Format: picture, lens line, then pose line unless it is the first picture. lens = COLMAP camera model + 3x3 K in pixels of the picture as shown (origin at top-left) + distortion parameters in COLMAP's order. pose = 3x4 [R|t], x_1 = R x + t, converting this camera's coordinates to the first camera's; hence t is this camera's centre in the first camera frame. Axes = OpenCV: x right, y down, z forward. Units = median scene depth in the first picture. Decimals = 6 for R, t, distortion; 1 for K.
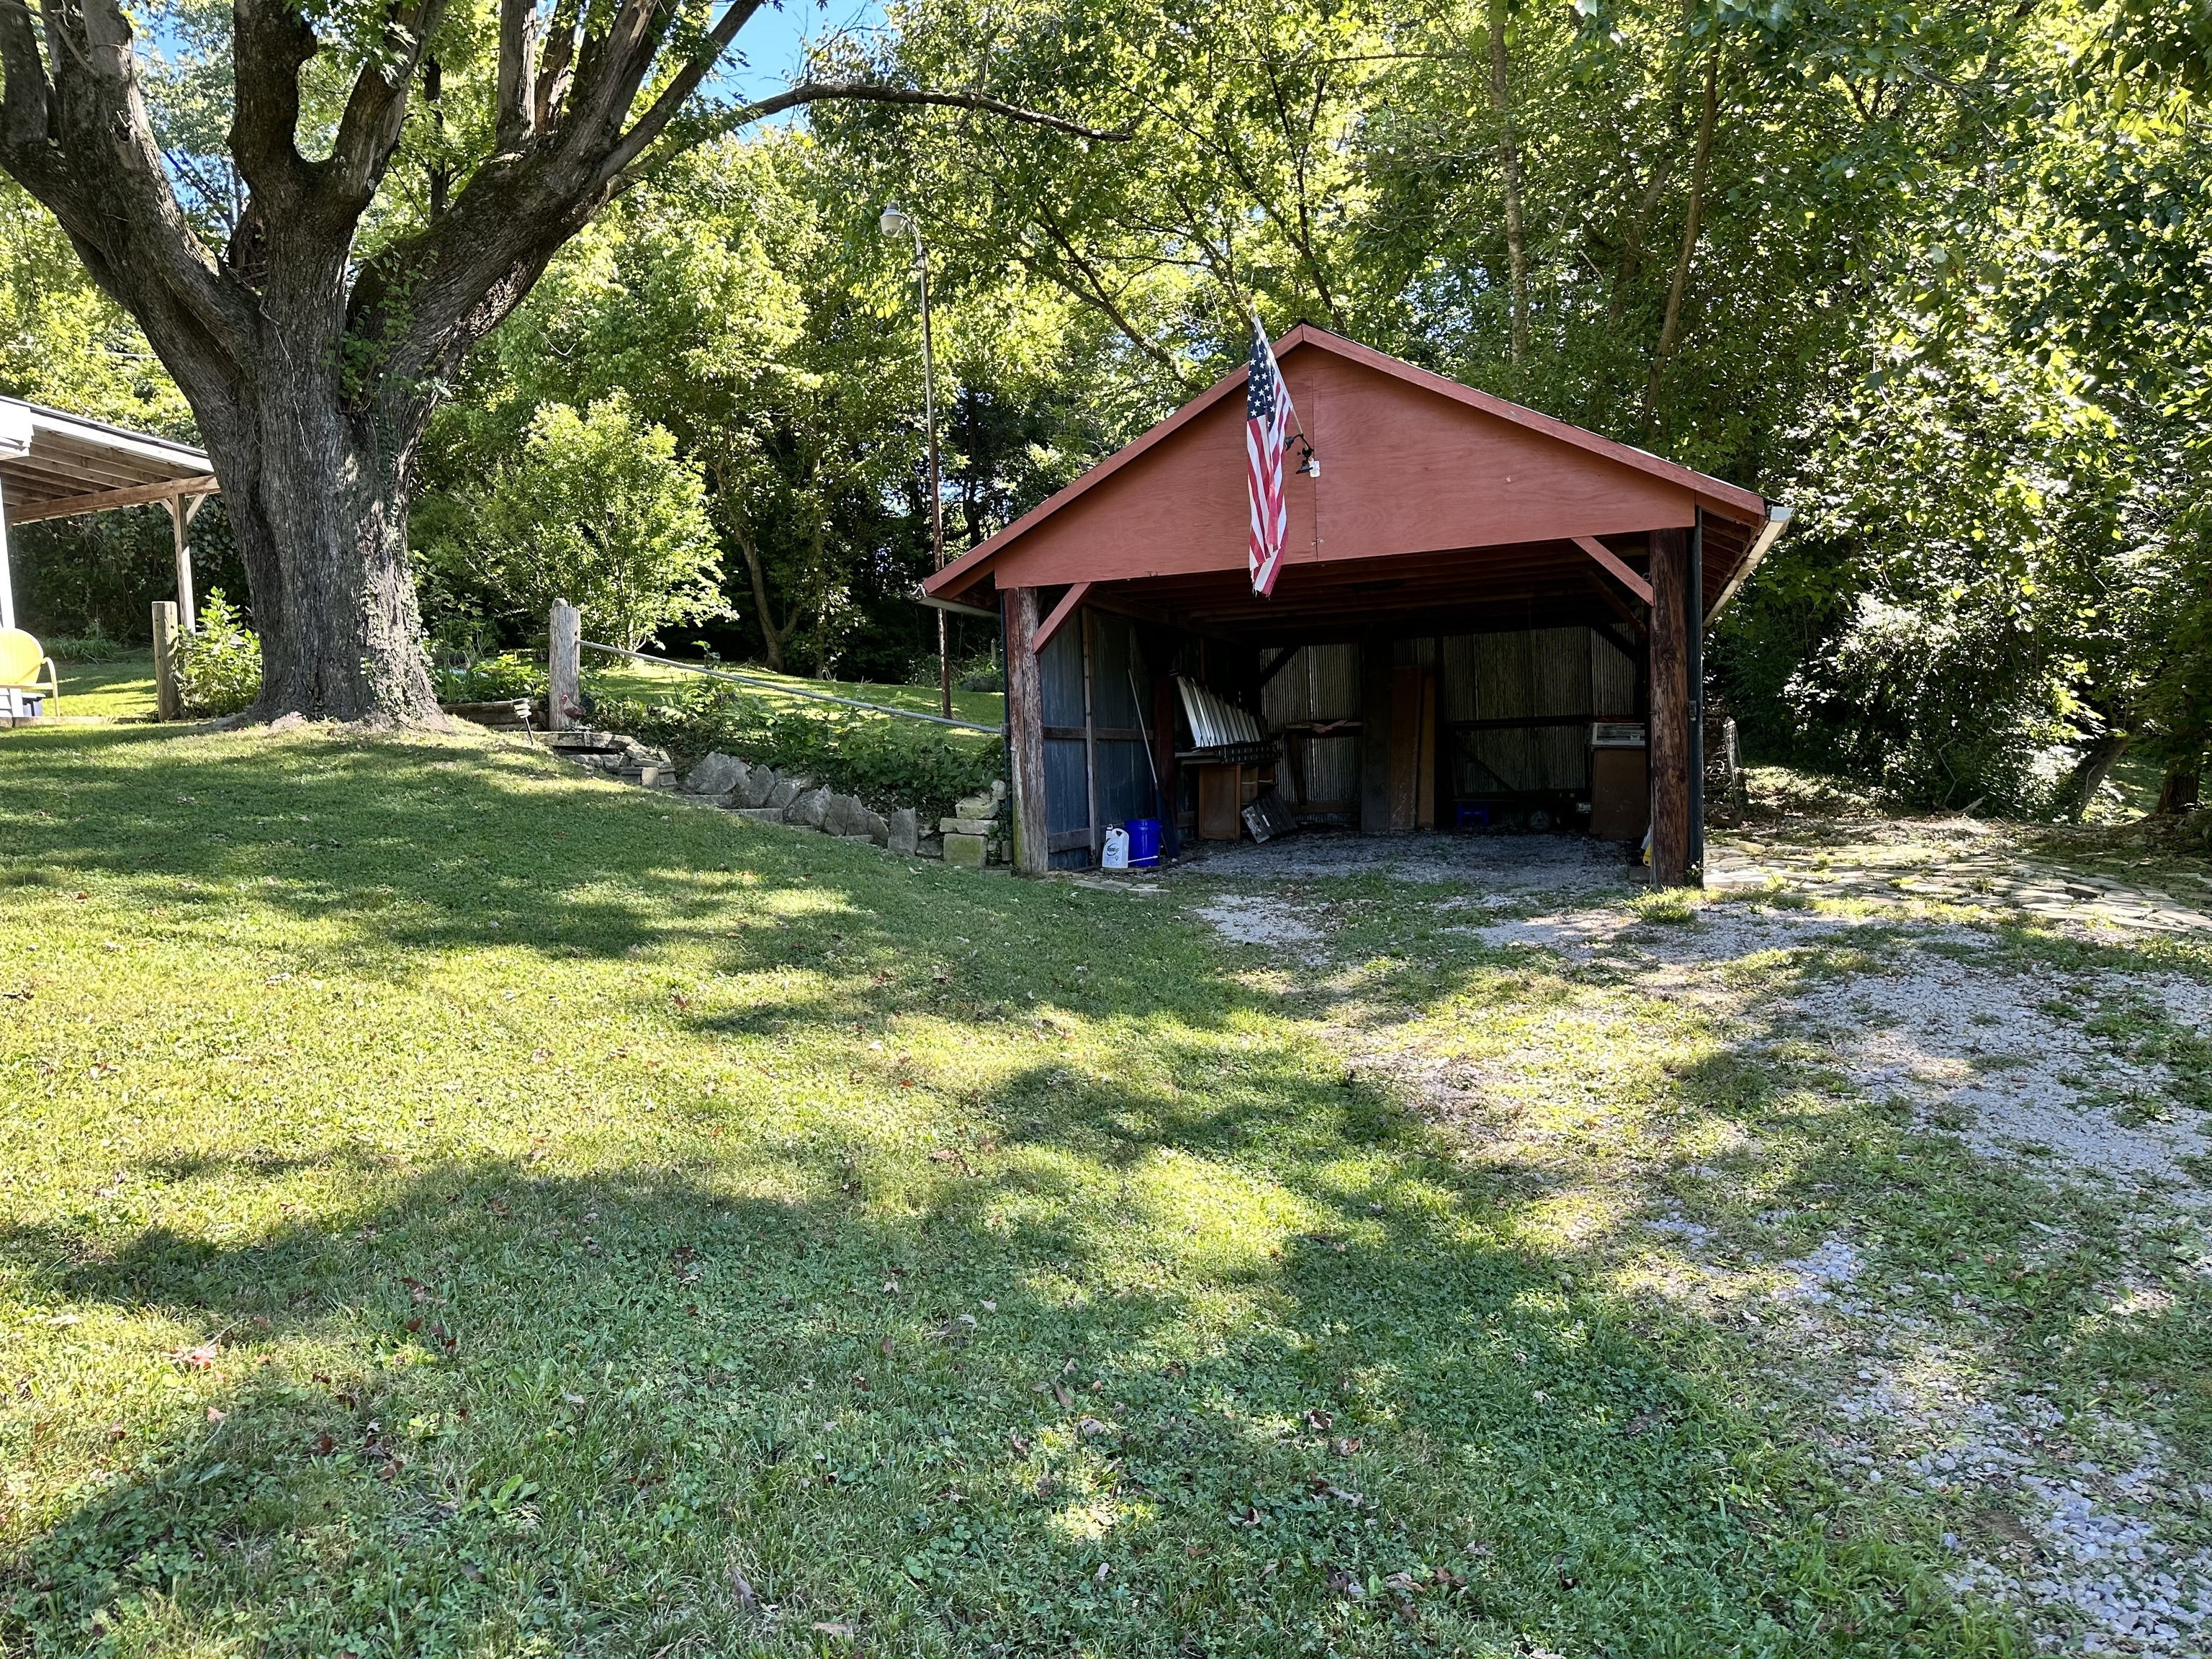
lens RADIAL K [[1552.6, 0, 1107.3], [0, 1552.6, 829.7], [0, 0, 1]] dist [0.007784, -0.015799]
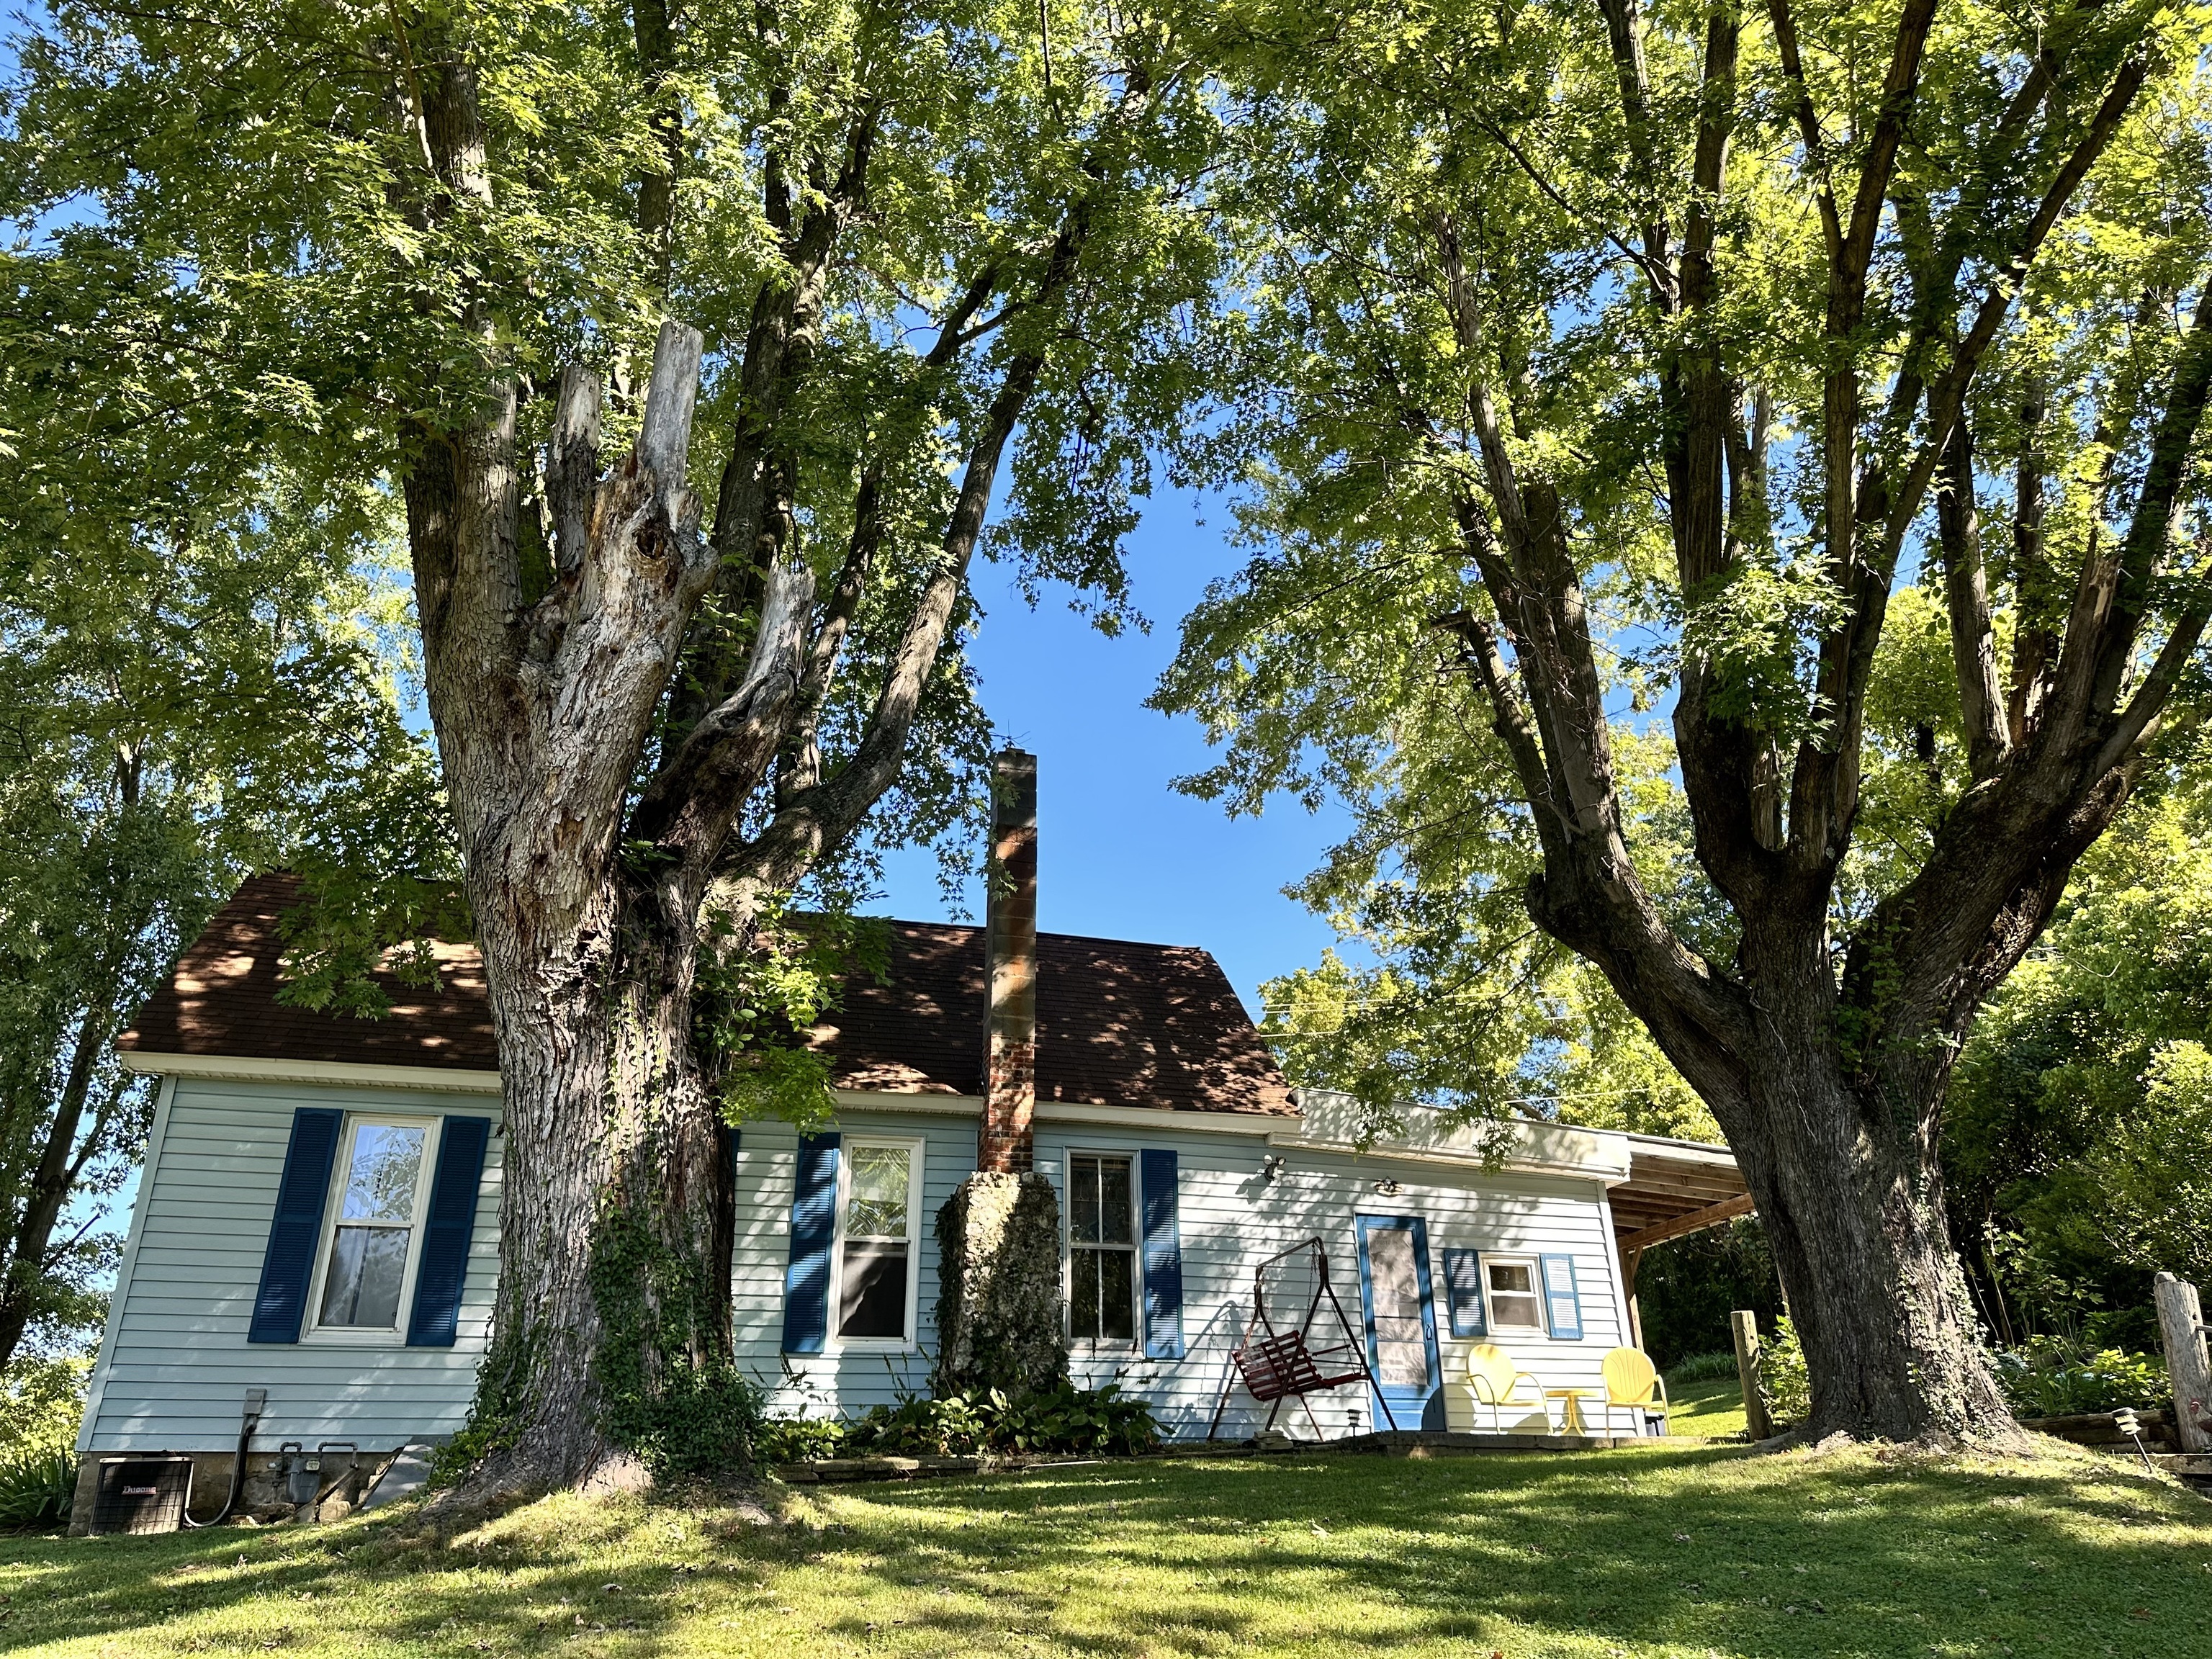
lens RADIAL K [[1552.6, 0, 1103.6], [0, 1552.6, 832.6], [0, 0, 1]] dist [0.007784, -0.015799]
pose [[0.558478, -0.304303, -0.771688, 0.024311], [-0.053984, 0.914978, -0.399877, -0.010316], [0.827761, 0.264981, 0.494567, 0.118793]]
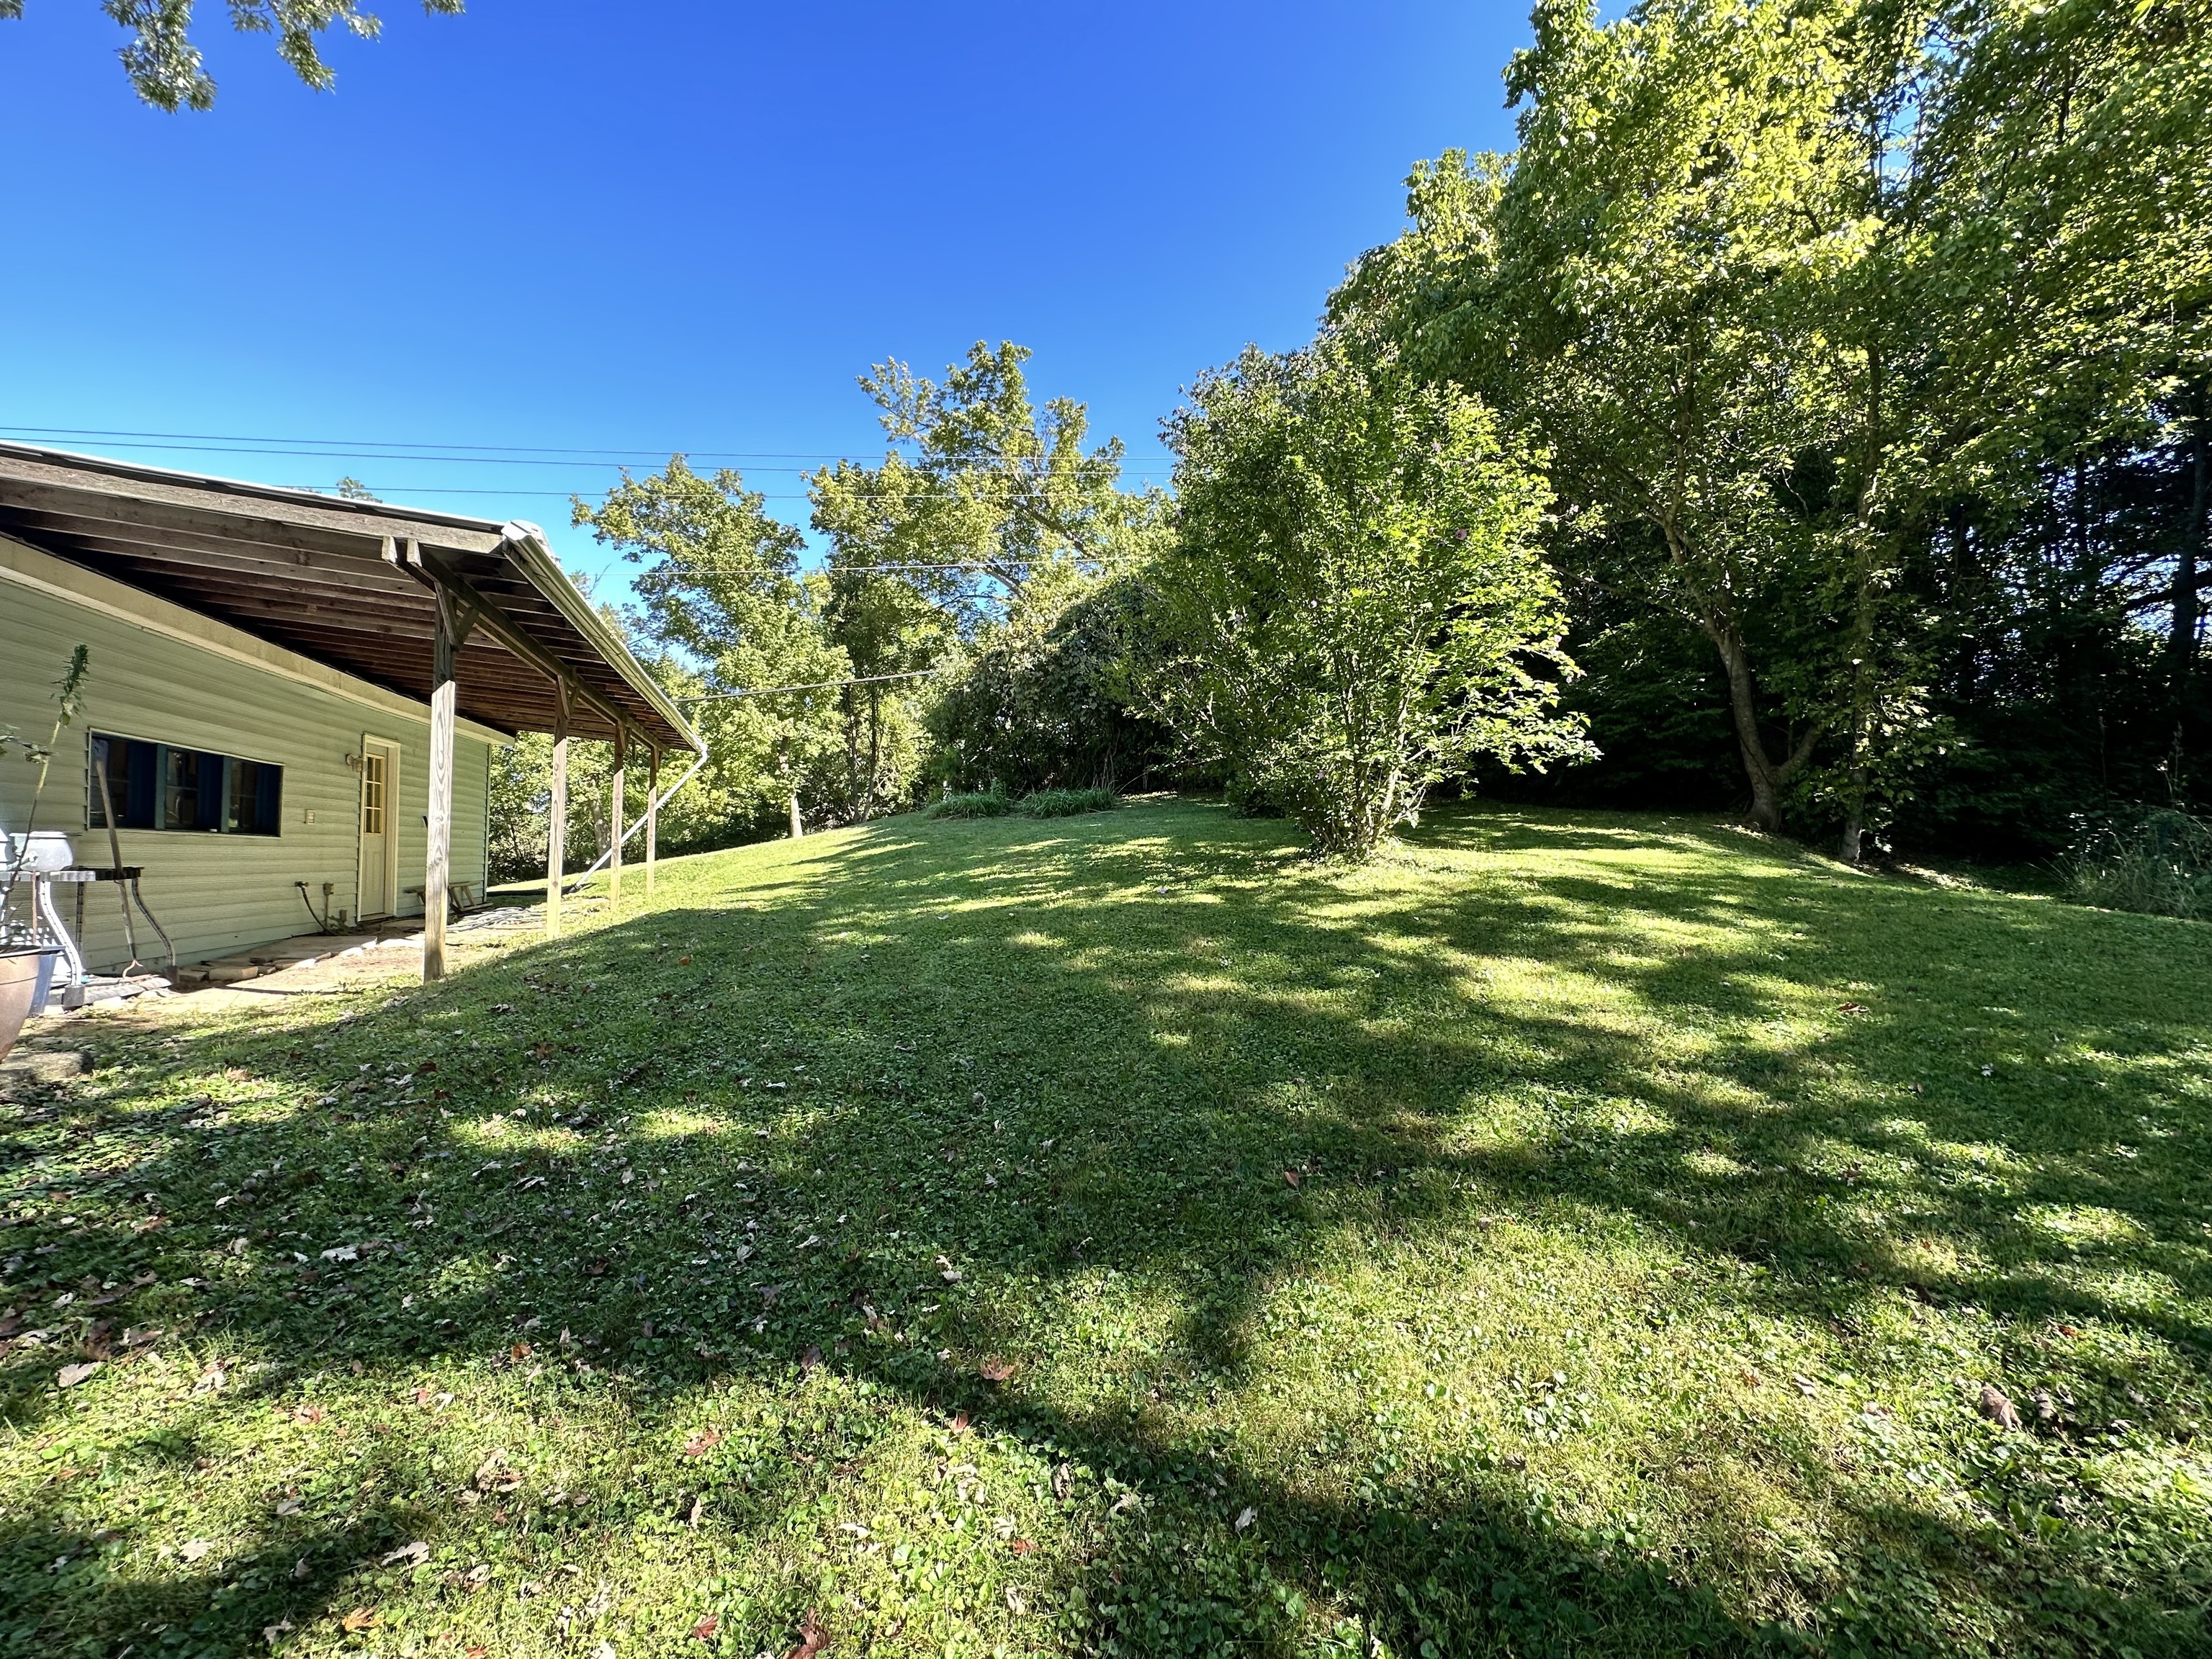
lens RADIAL K [[892.5, 0, 1107.1], [0, 892.5, 832.7], [0, 0, 1]] dist [-0.001699, -0.000188]
pose [[0.616409, 0.044786, -0.786152, -0.129331], [-0.074430, 0.997225, -0.001548, -0.111471], [0.783901, 0.059467, 0.618032, 0.786613]]
